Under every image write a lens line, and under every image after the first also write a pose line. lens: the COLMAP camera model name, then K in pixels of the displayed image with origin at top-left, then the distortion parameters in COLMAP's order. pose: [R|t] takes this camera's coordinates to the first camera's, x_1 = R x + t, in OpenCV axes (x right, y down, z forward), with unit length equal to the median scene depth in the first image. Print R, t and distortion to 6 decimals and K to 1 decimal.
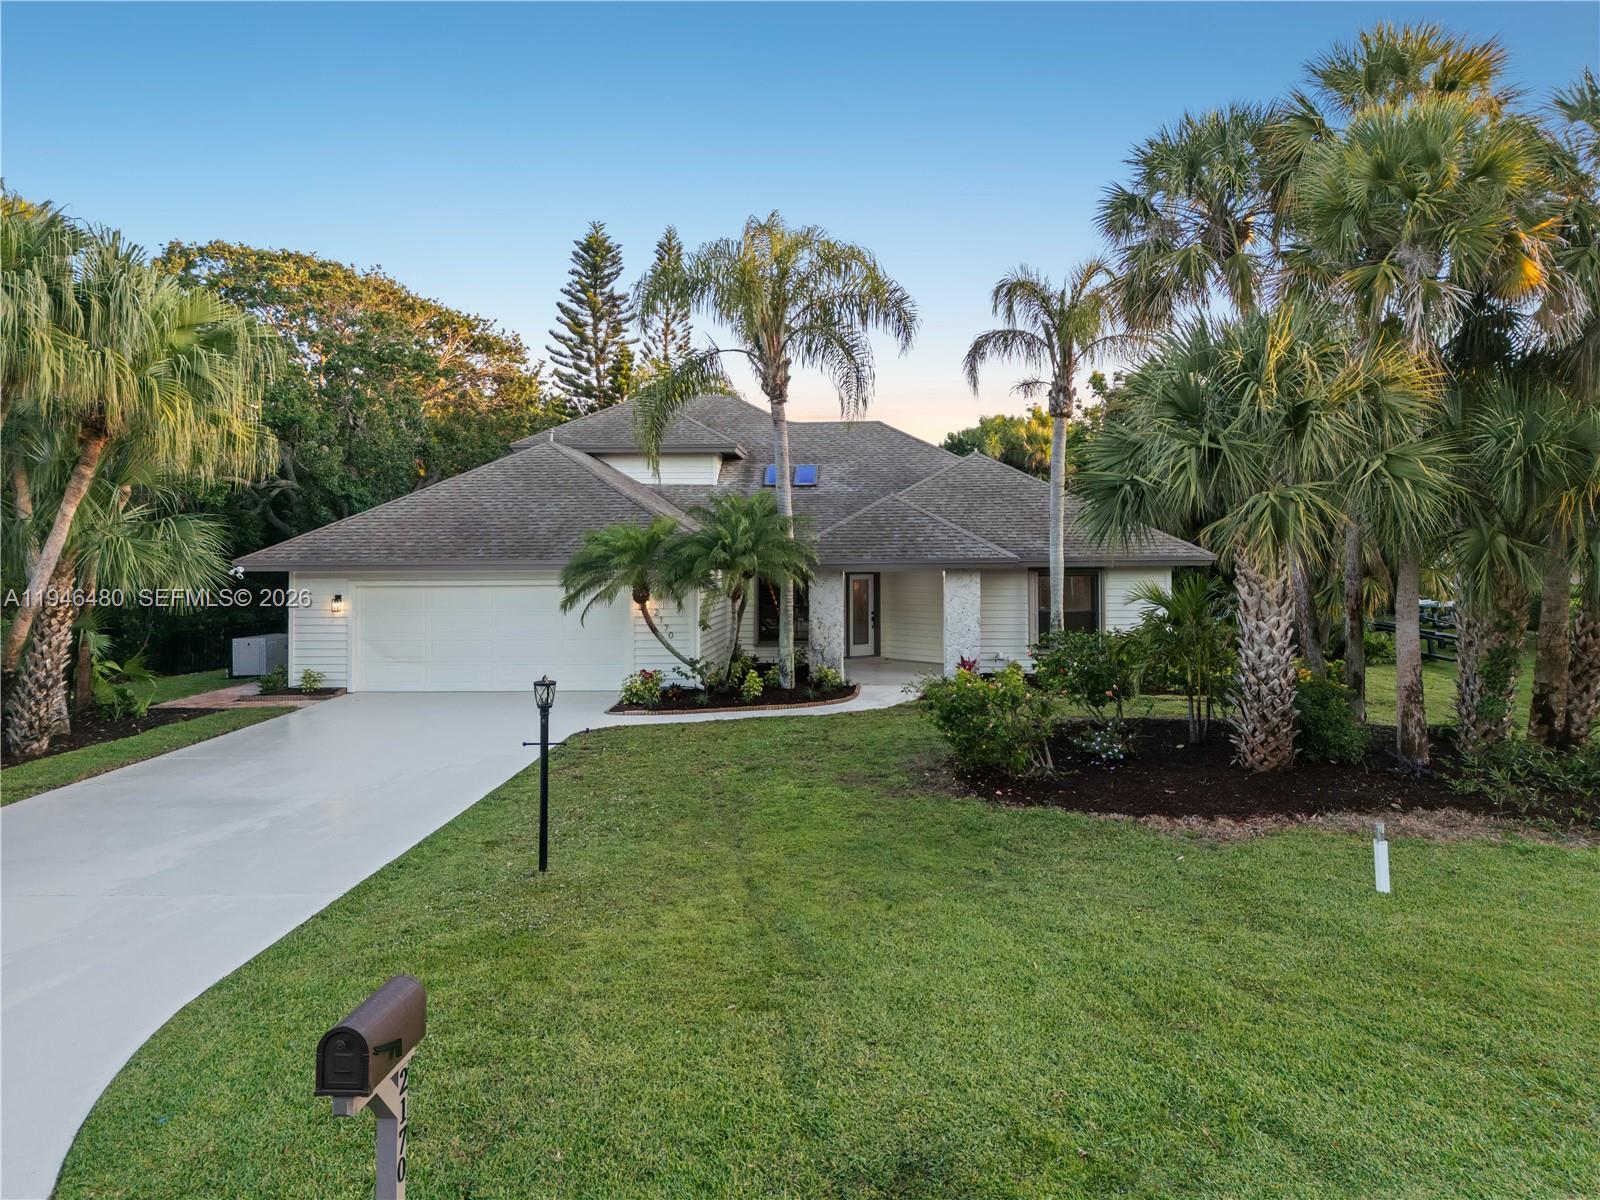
lens RADIAL K [[1135.9, 0, 841.9], [0, 1135.9, 476.8], [0, 0, 1]] dist [0.088772, -0.068228]
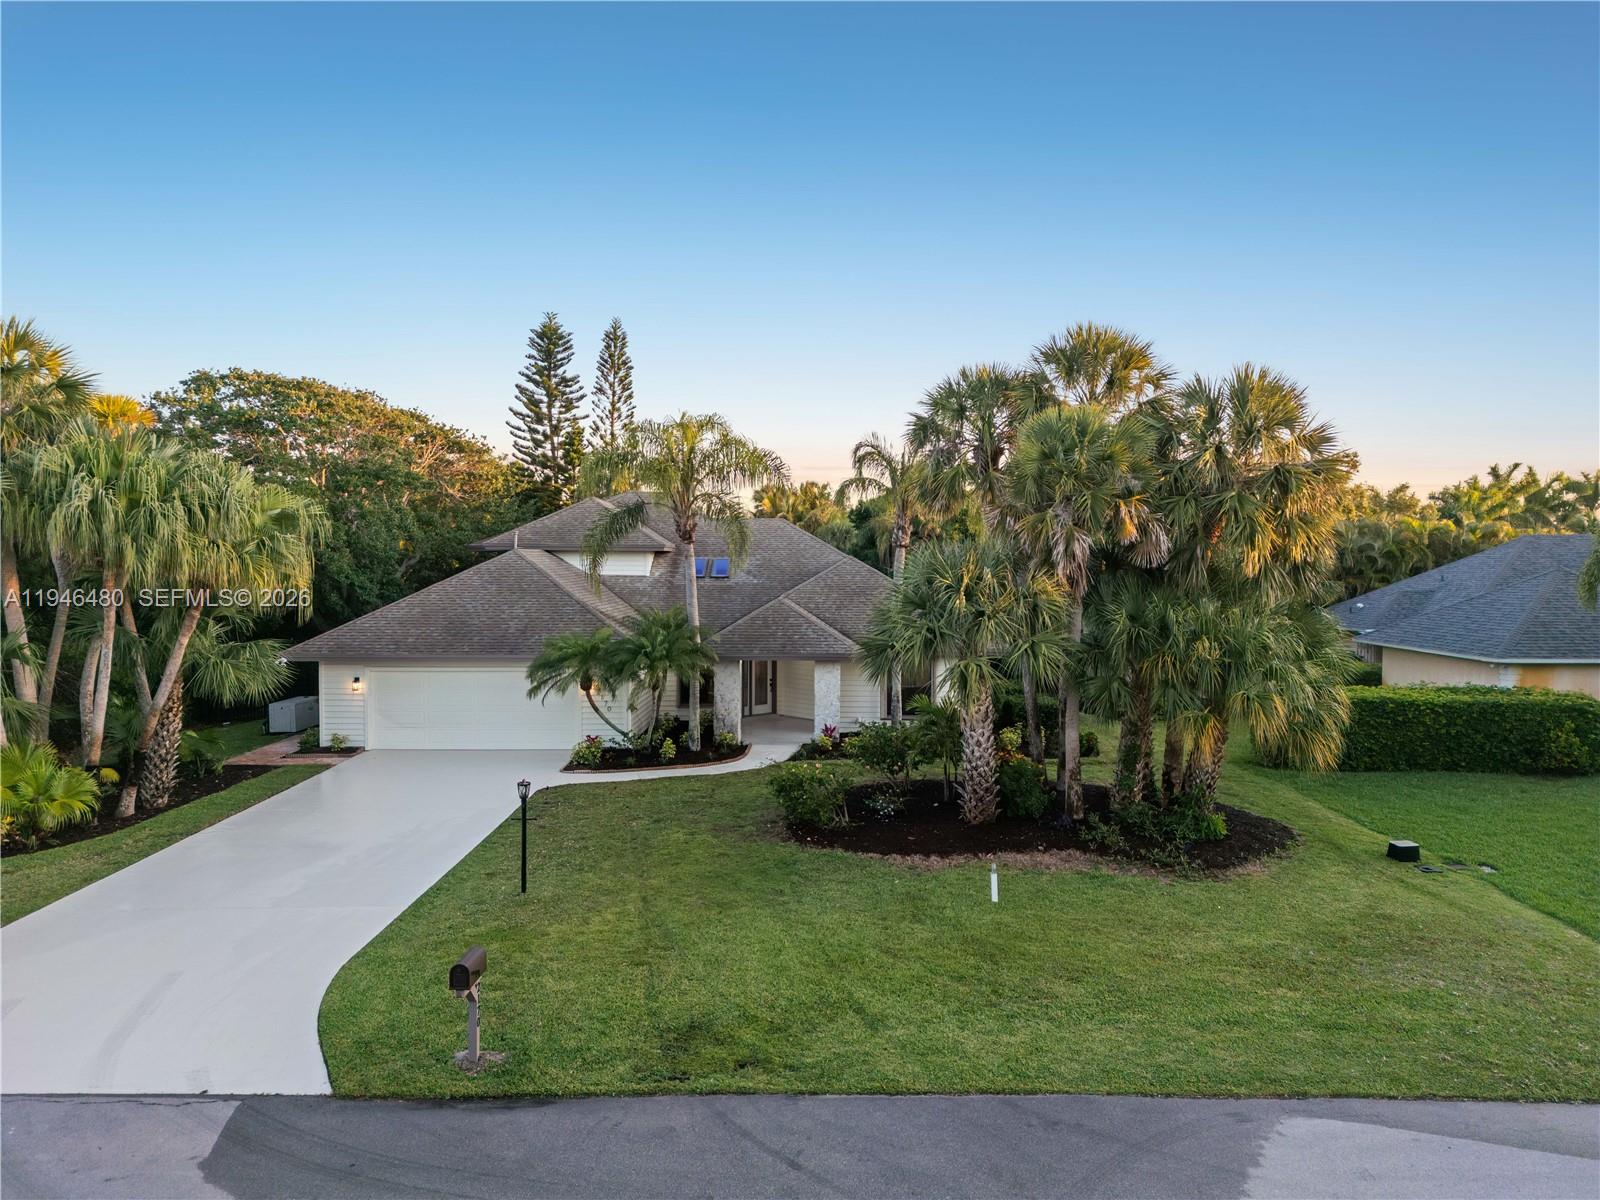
lens RADIAL K [[1183.8, 0, 830.7], [0, 1183.8, 521.6], [0, 0, 1]] dist [0.142379, -0.145274]
pose [[0.999791, 0.005178, 0.019756, 0.090775], [-0.006233, 0.998536, 0.053733, -0.176045], [-0.019449, -0.053845, 0.998360, -0.440842]]
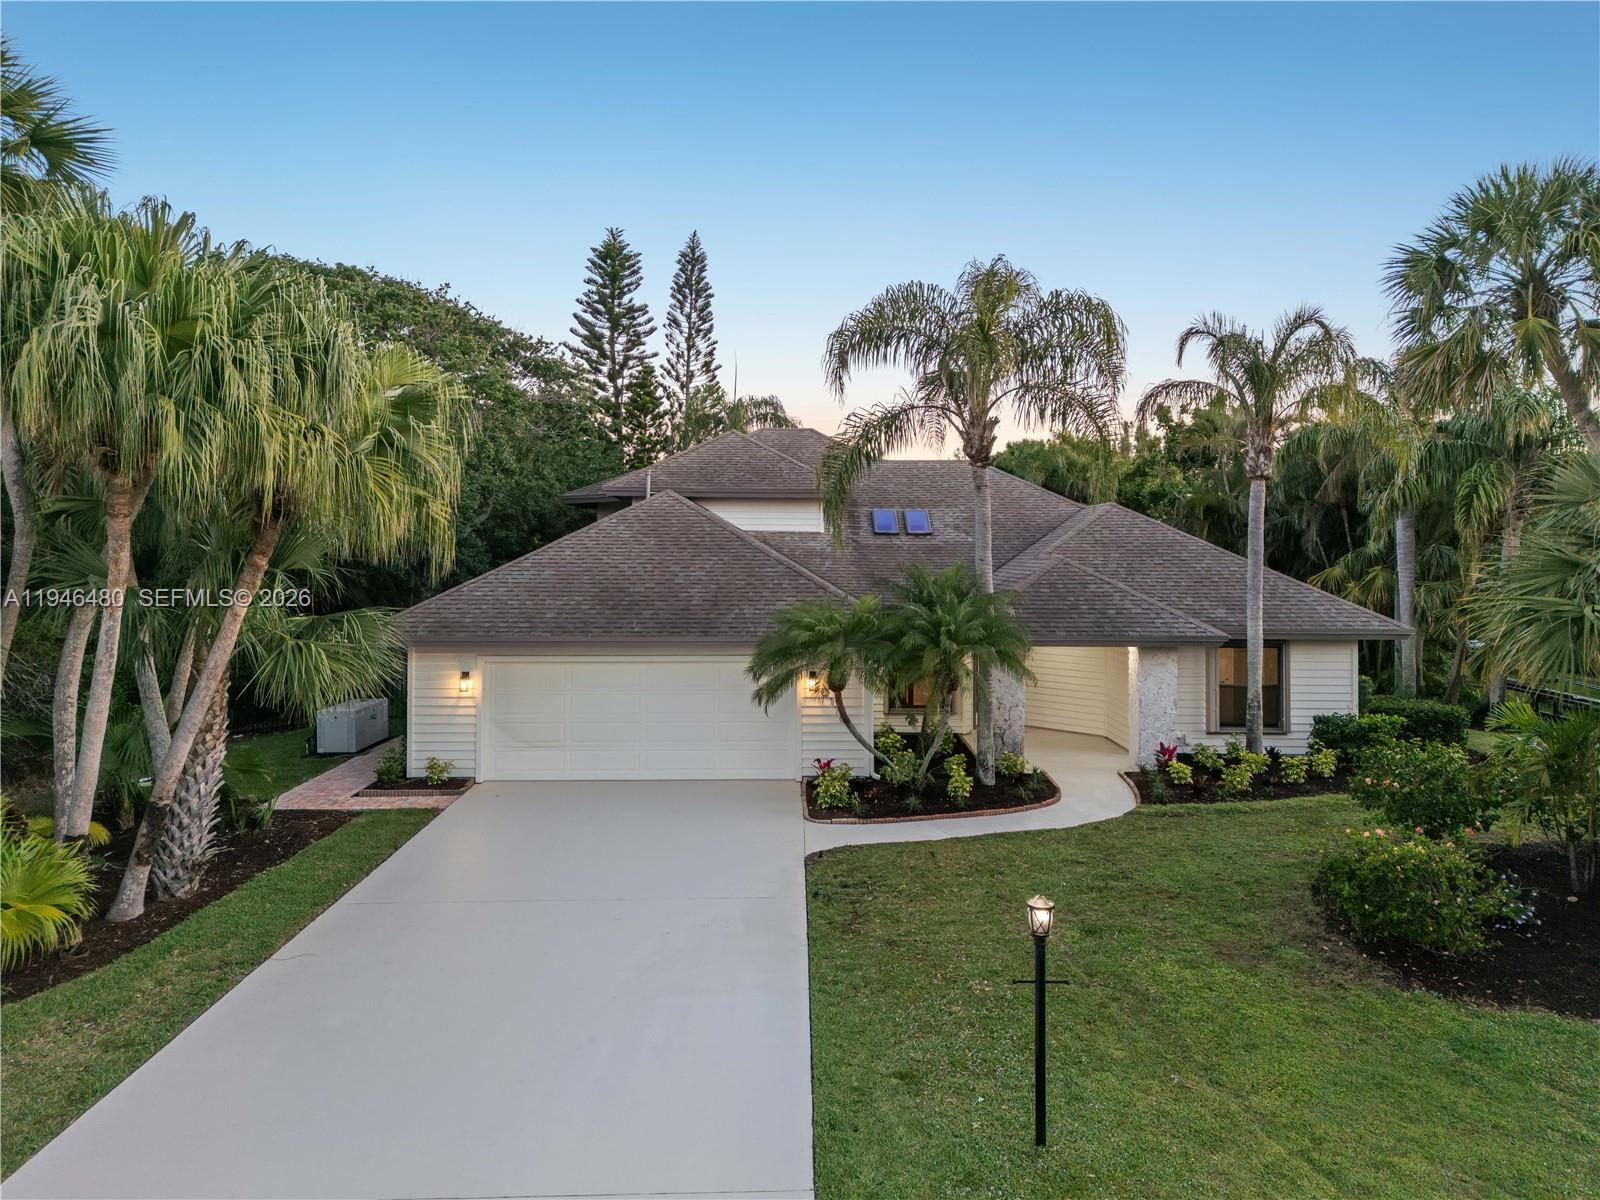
lens RADIAL K [[1113.4, 0, 802.6], [0, 1113.4, 475.5], [0, 0, 1]] dist [0.074504, -0.062811]
pose [[0.996906, 0.012075, 0.077672, -0.281855], [-0.013070, 0.999839, 0.012307, -0.070506], [-0.077511, -0.013284, 0.996903, 0.142015]]
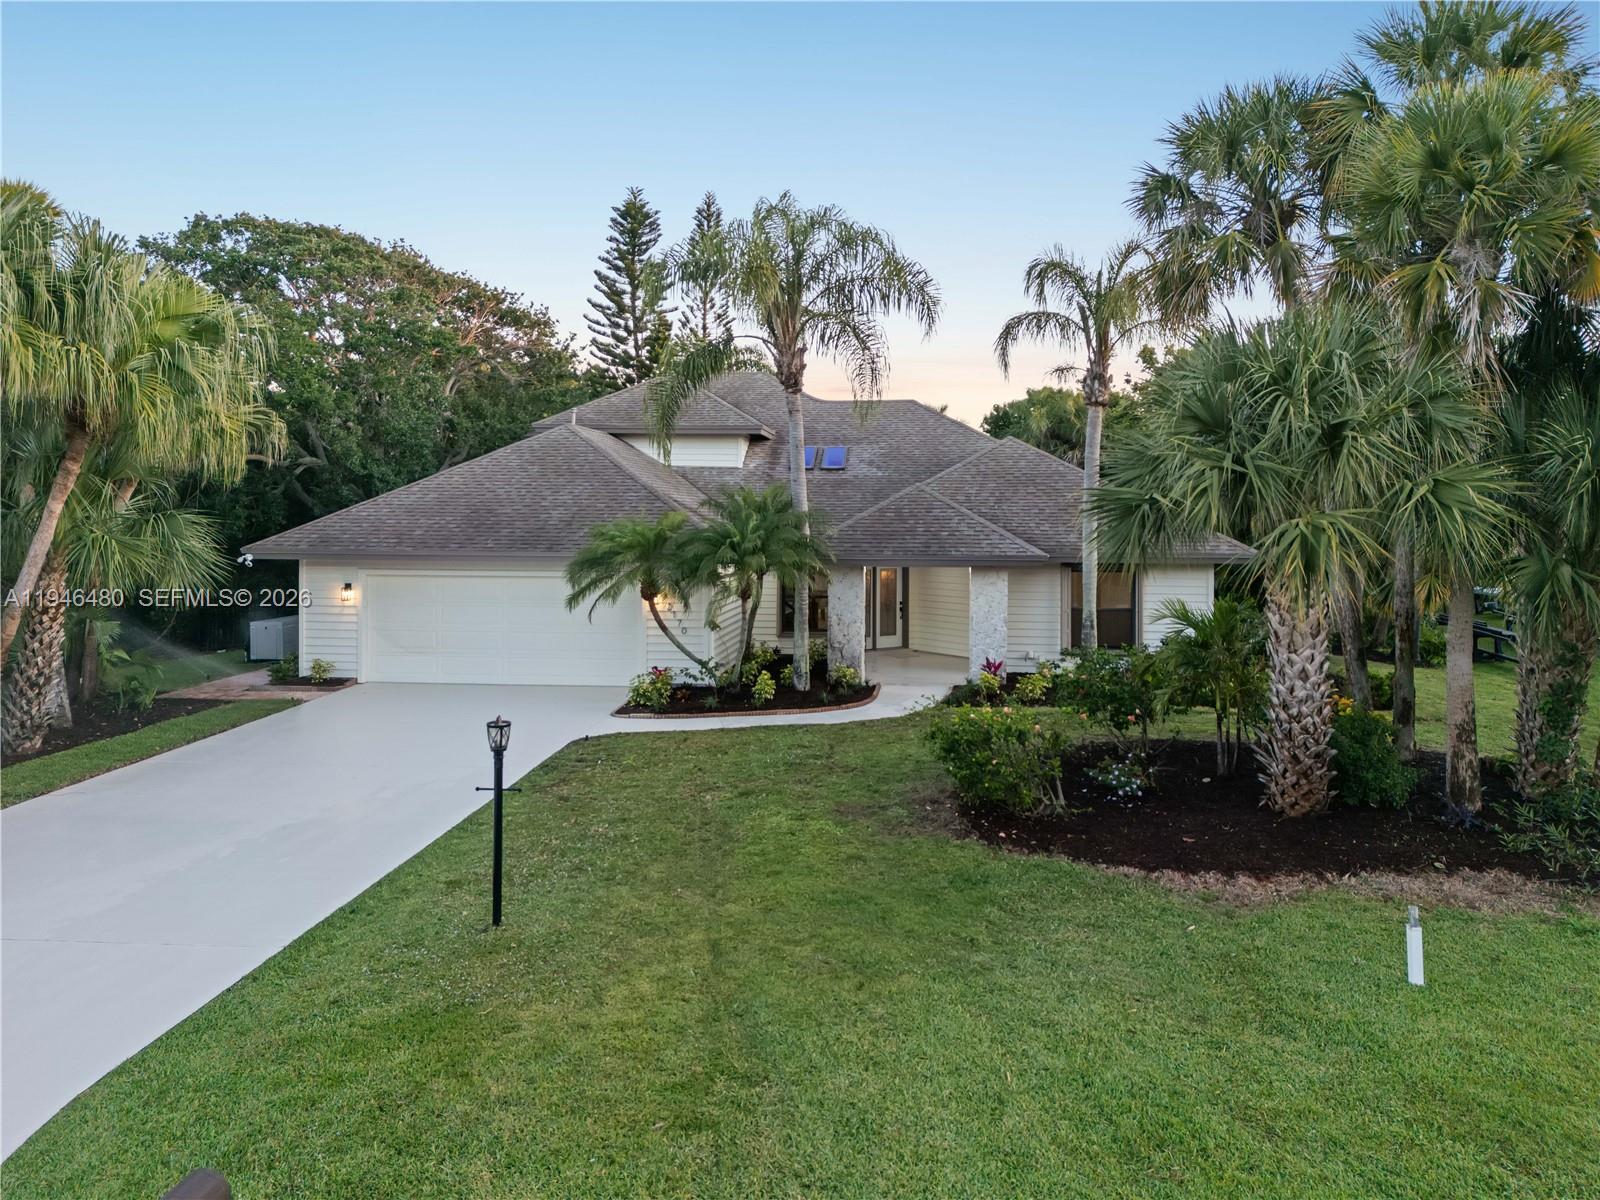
lens RADIAL K [[1140.0, 0, 849.7], [0, 1140.0, 456.3], [0, 0, 1]] dist [0.081428, -0.057178]
pose [[0.998852, 0.007705, -0.047278, 0.038127], [-0.006687, 0.999743, 0.021662, -0.033460], [0.047432, -0.021321, 0.998647, 0.049762]]
